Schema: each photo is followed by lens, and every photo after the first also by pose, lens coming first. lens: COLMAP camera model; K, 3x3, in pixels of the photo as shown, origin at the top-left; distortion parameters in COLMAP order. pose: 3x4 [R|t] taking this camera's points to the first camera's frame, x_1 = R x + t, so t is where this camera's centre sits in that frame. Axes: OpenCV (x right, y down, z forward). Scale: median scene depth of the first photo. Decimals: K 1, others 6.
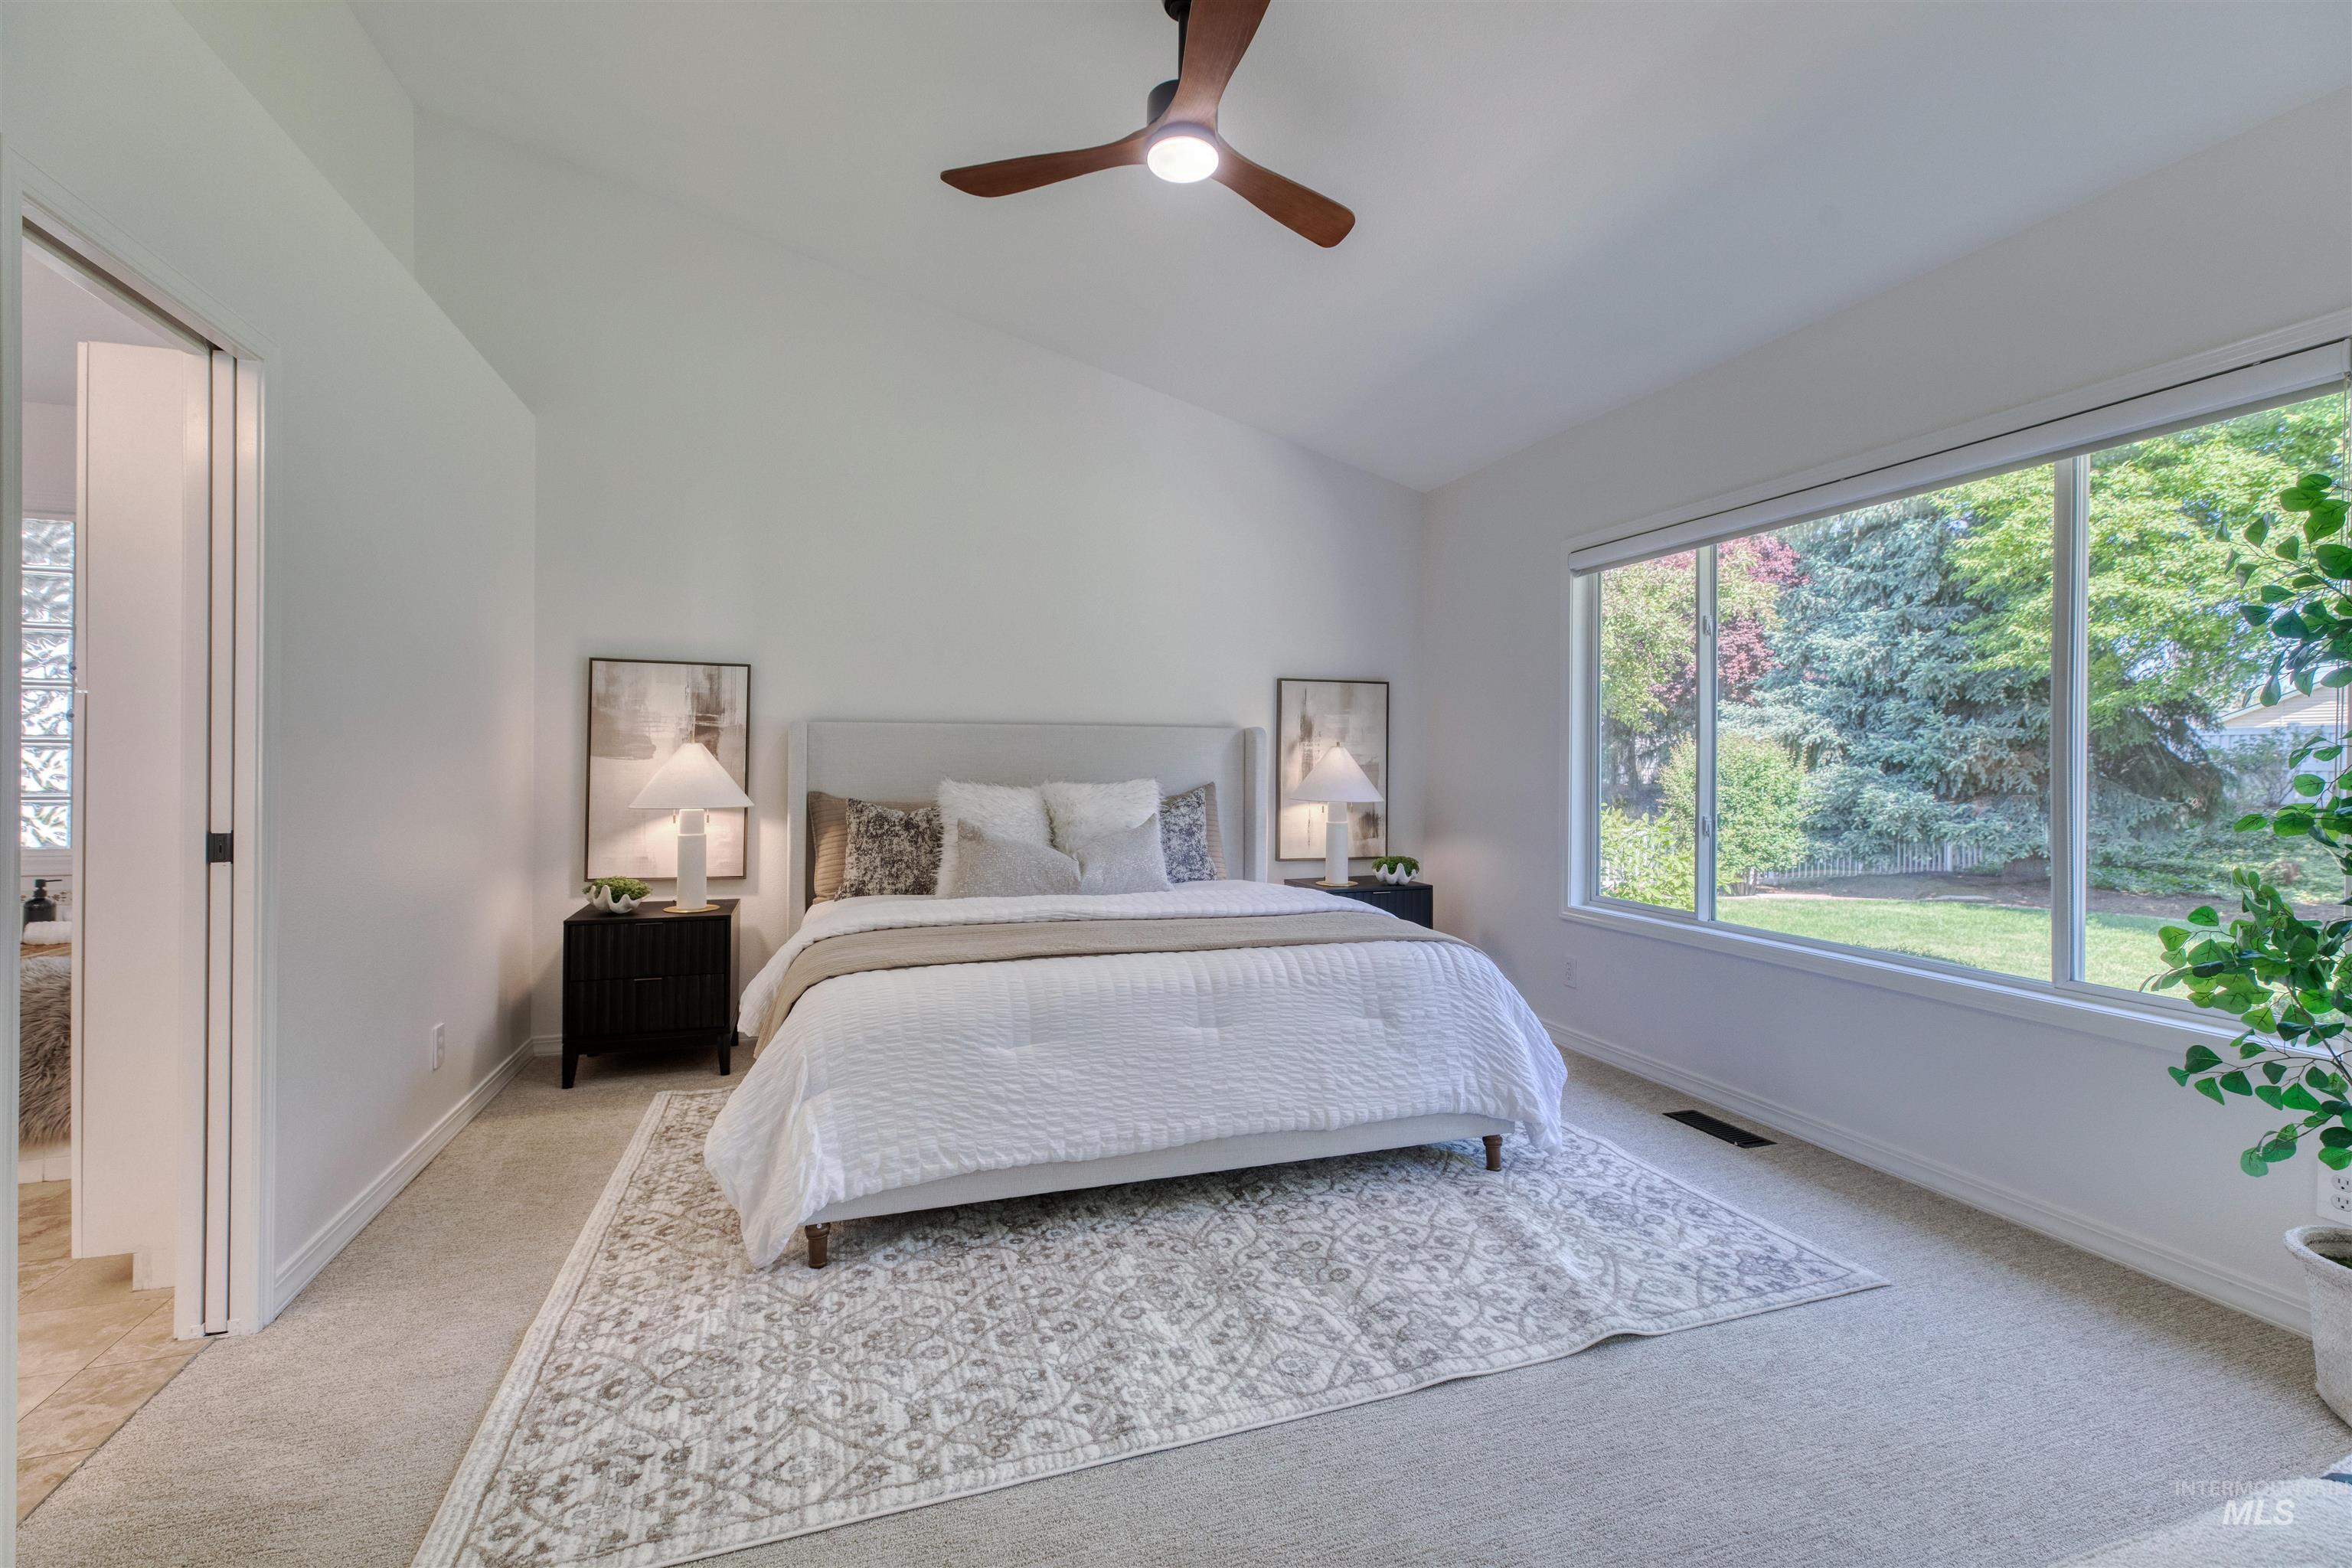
lens RADIAL K [[1055.3, 0, 1173.7], [0, 1055.3, 766.4], [0, 0, 1]] dist [0.003584, -0.001469]
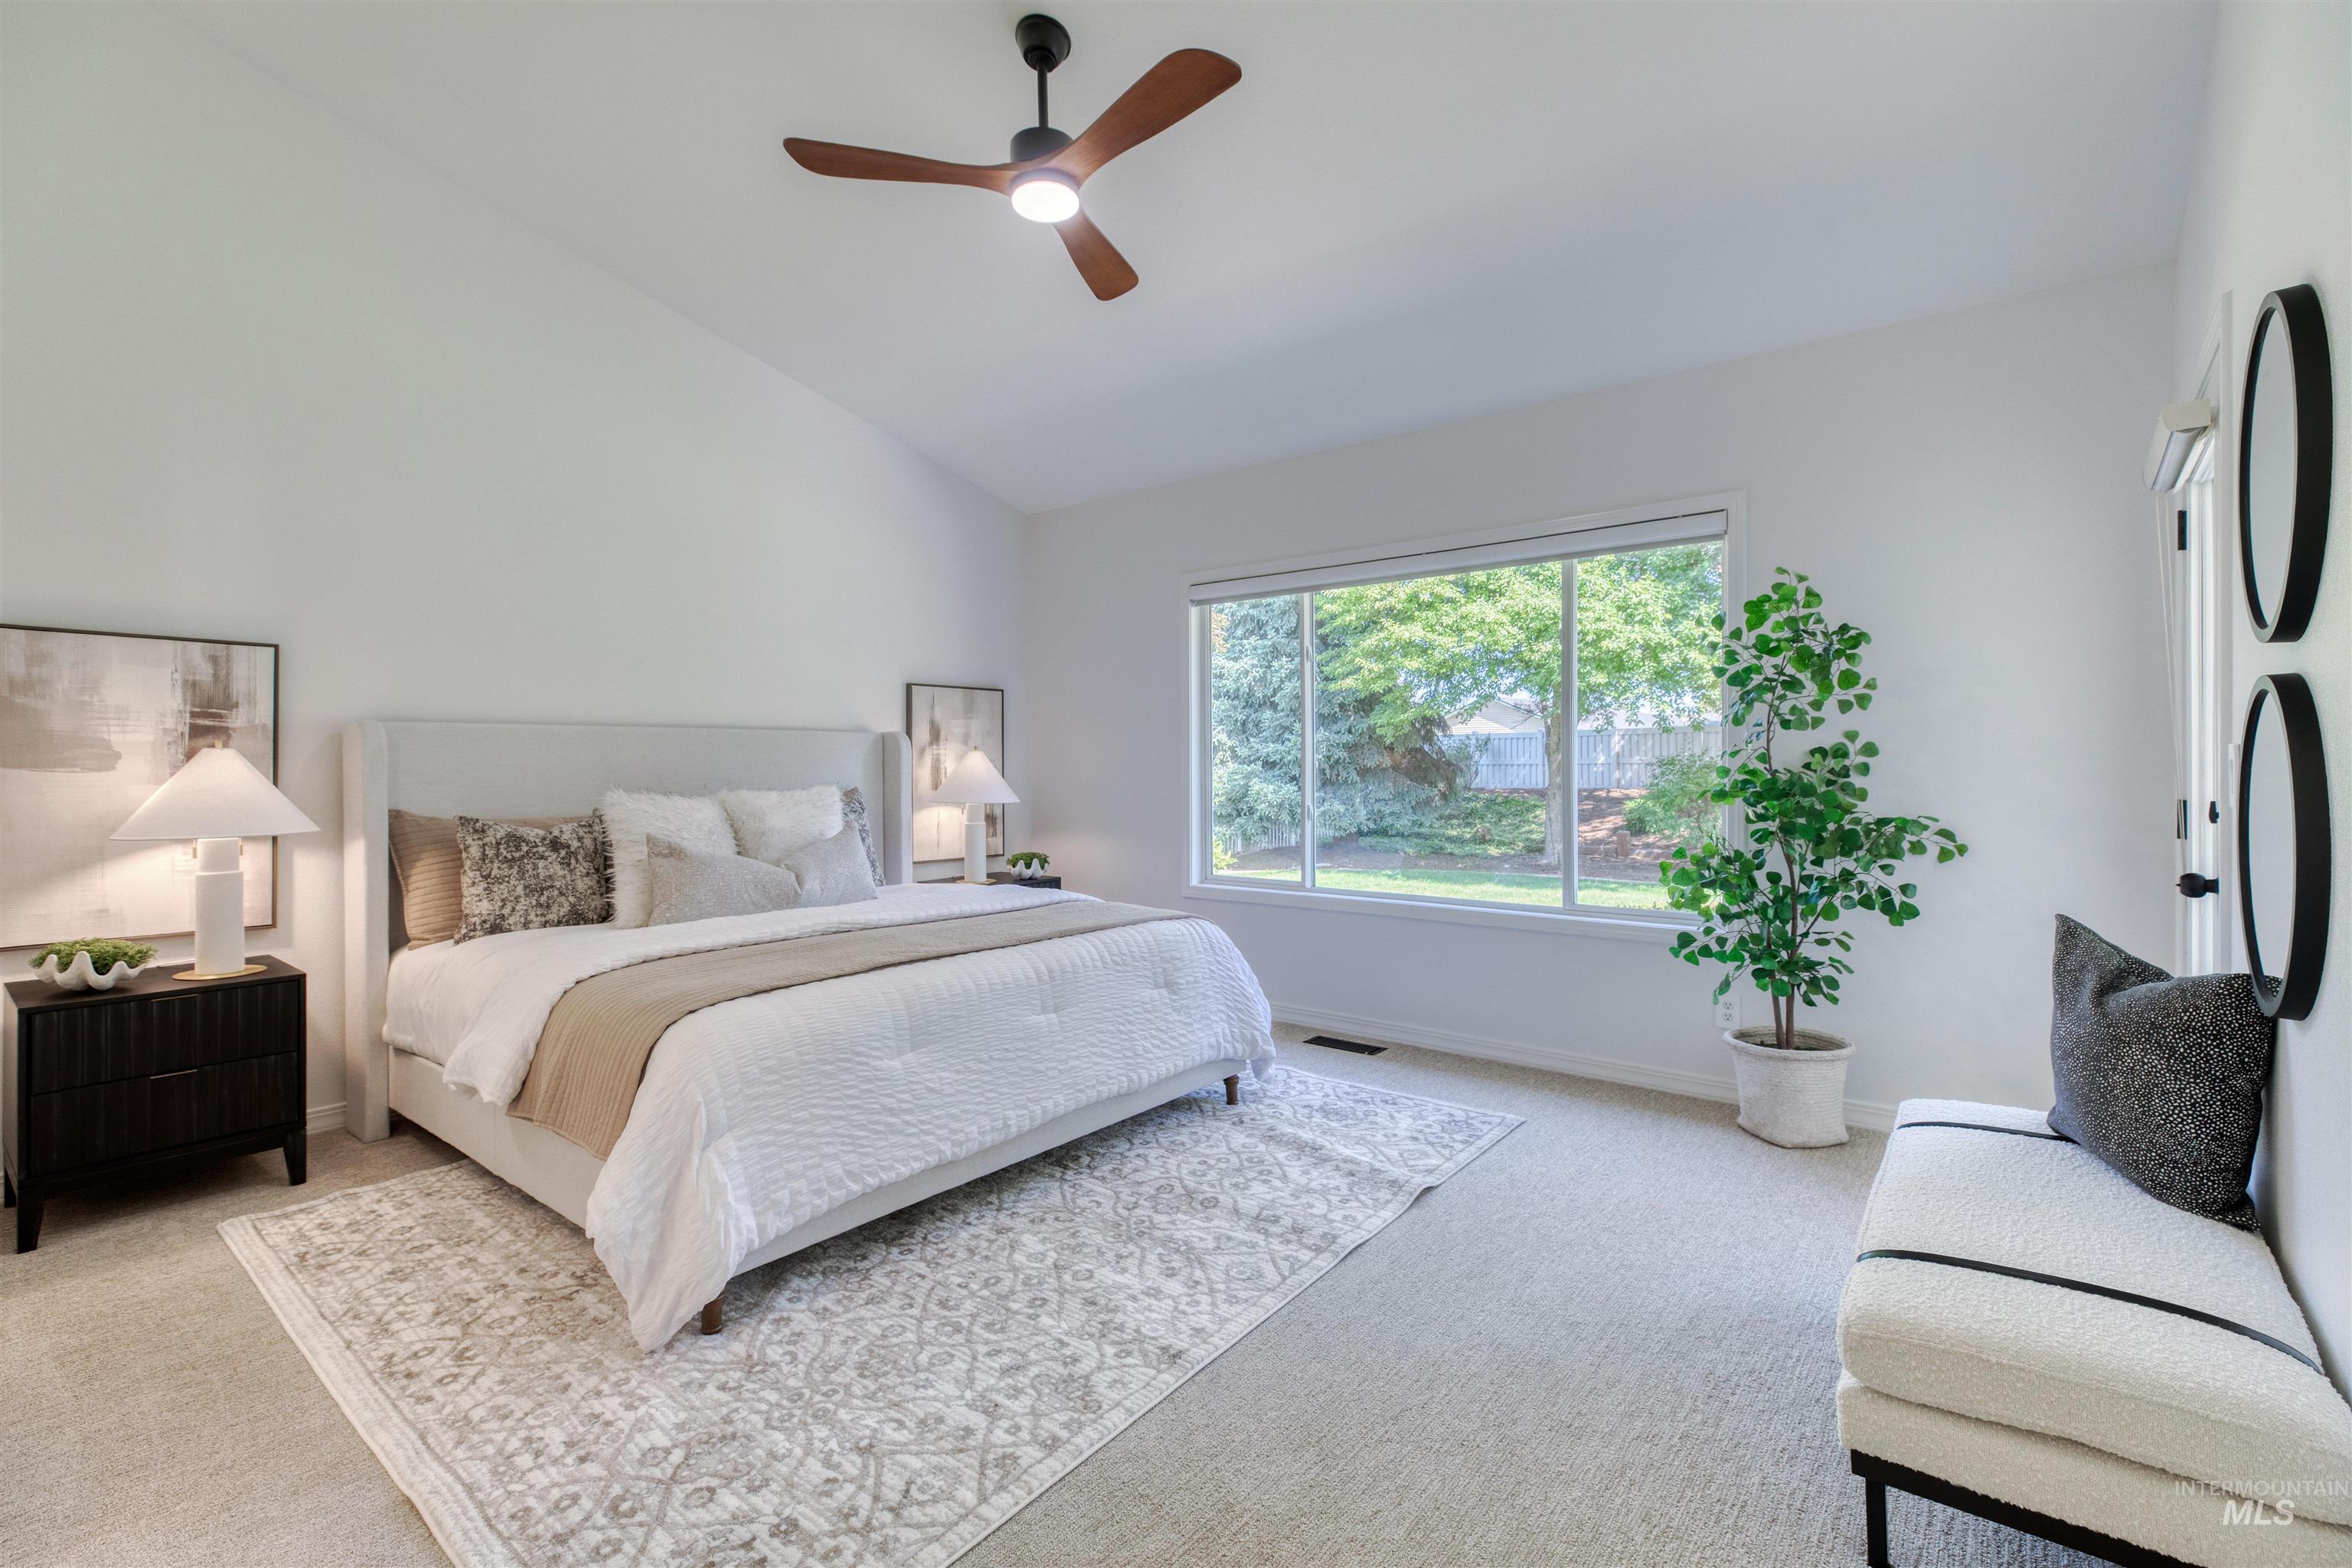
lens RADIAL K [[1055.3, 0, 1163.1], [0, 1055.3, 768.2], [0, 0, 1]] dist [0.003584, -0.001469]
pose [[0.846620, -0.012085, 0.532060, -0.411768], [0.012309, 0.999919, 0.003125, -0.003757], [-0.532055, 0.003903, 0.846701, 0.027981]]
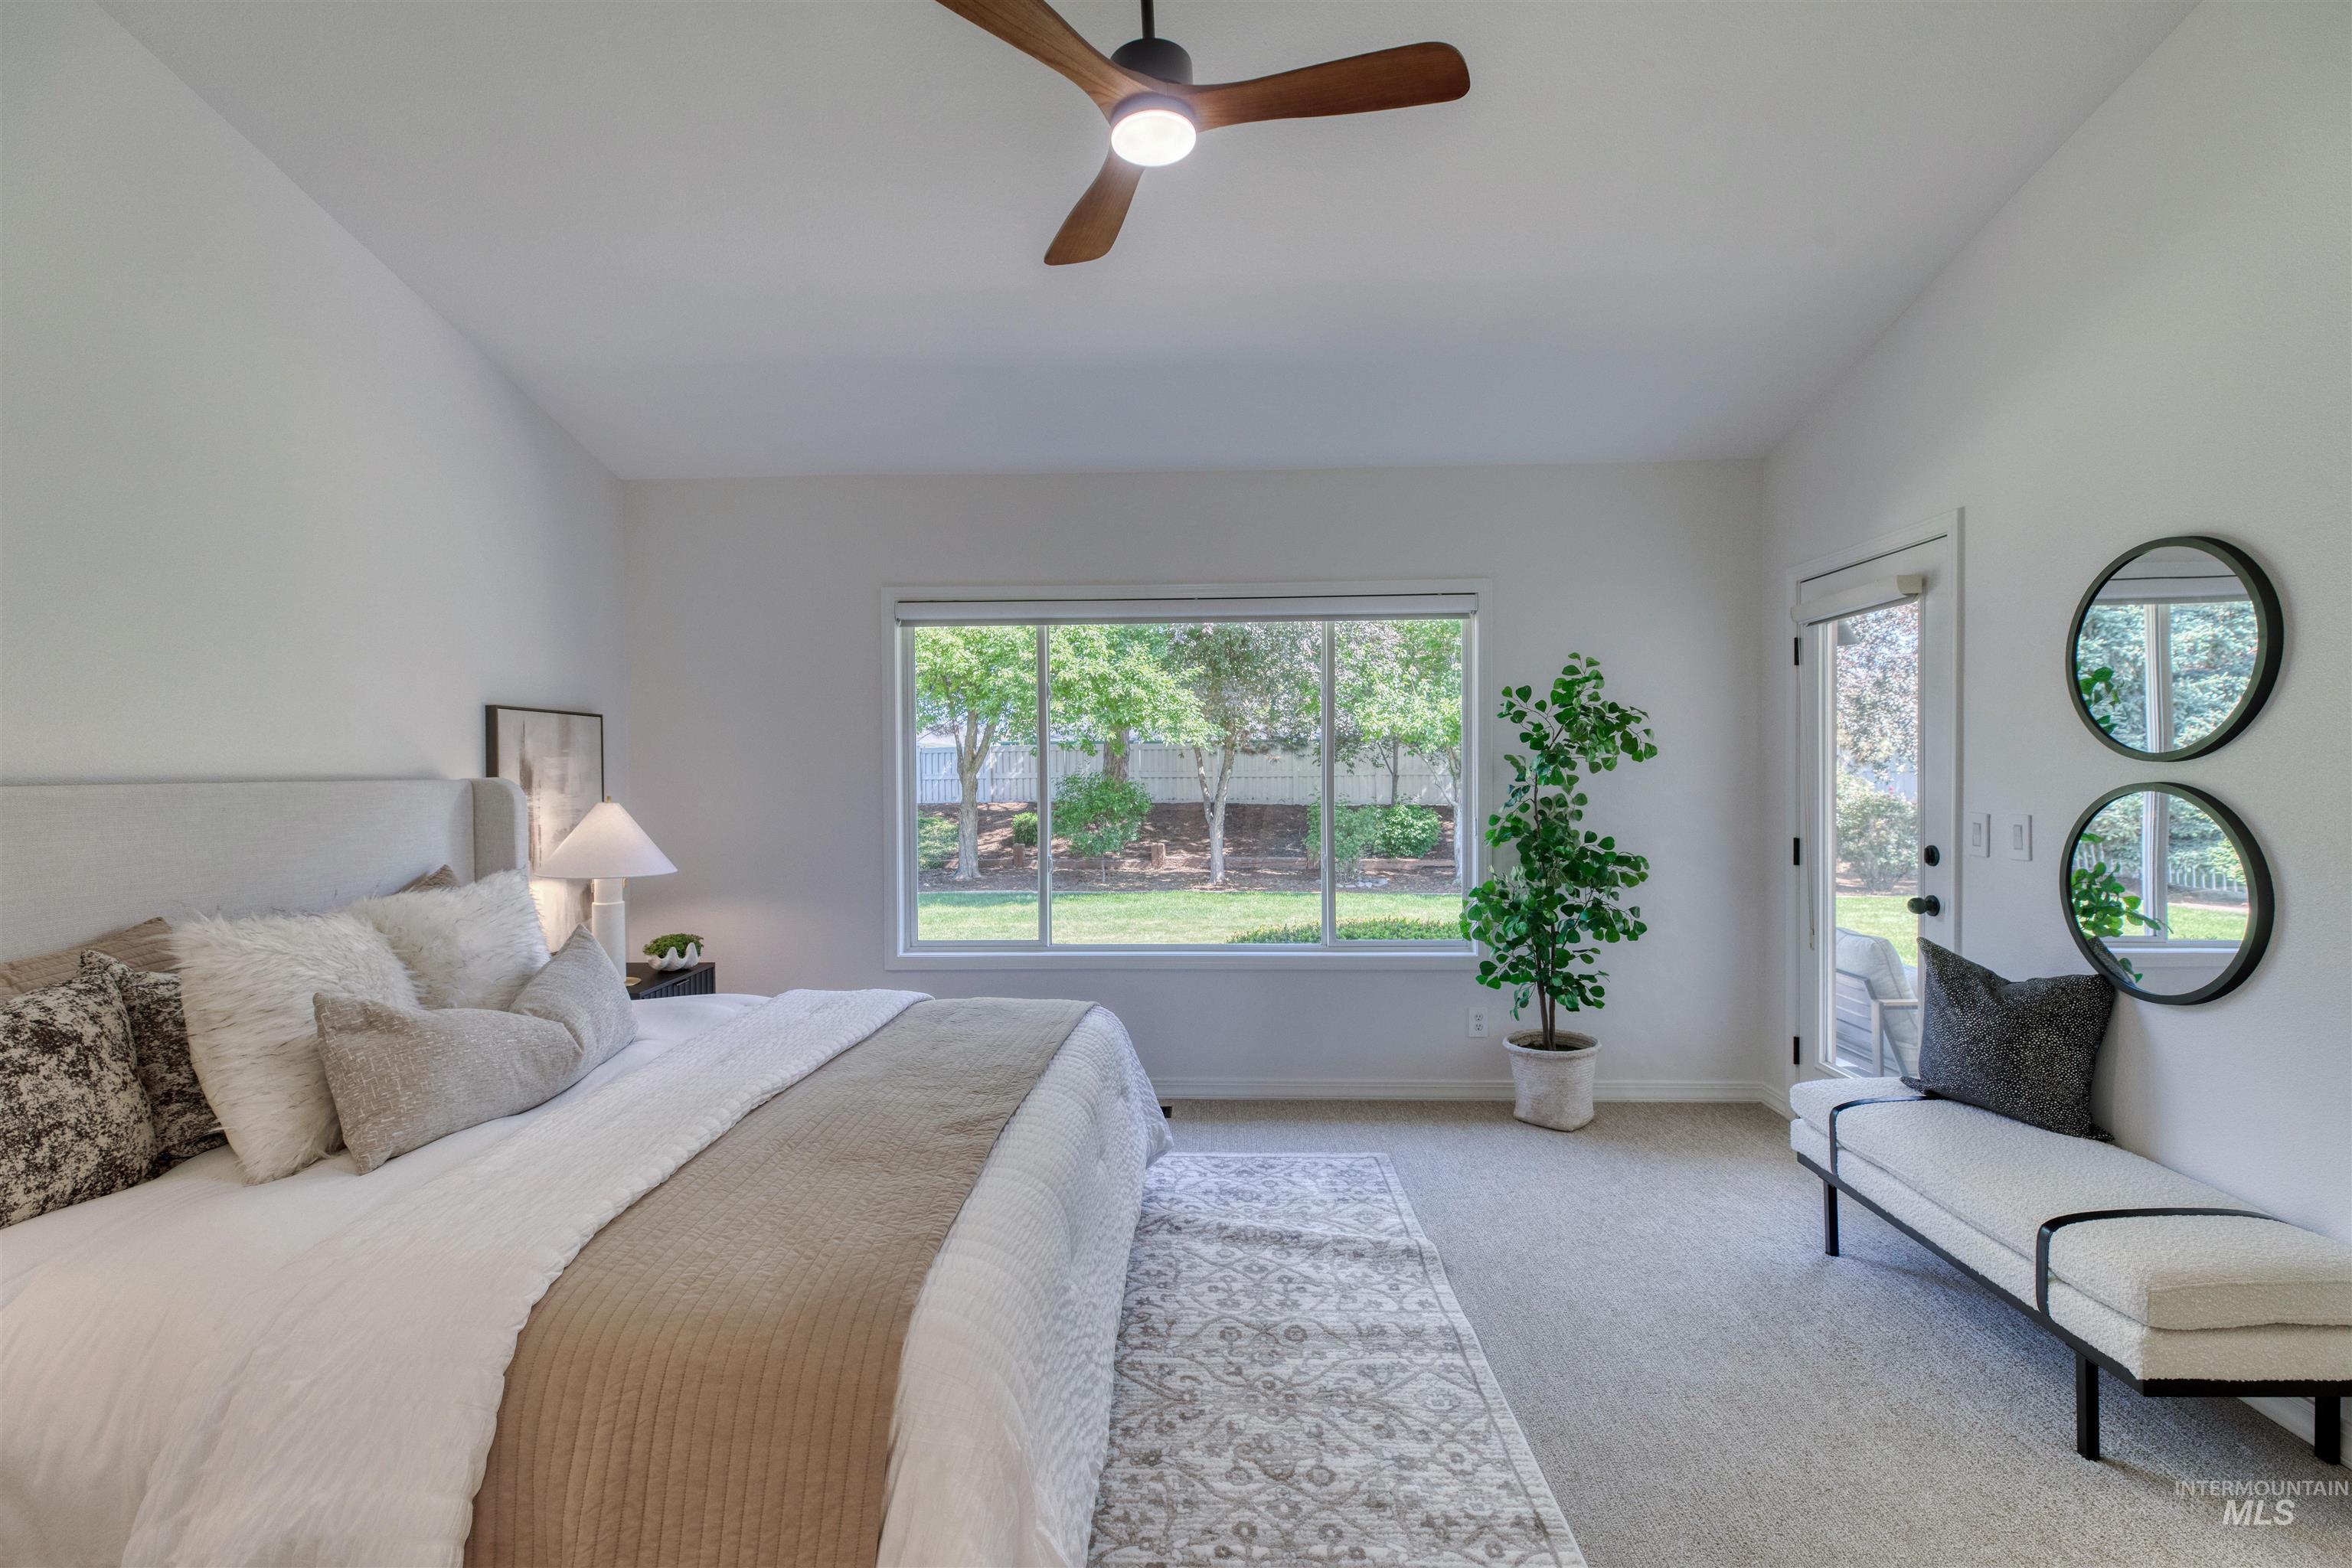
lens RADIAL K [[1055.3, 0, 1162.2], [0, 1055.3, 788.8], [0, 0, 1]] dist [0.003584, -0.001469]
pose [[0.352301, -0.027698, 0.935477, -0.695109], [0.015115, 0.999600, 0.023904, -0.068557], [-0.935765, 0.005718, 0.352579, 0.615020]]
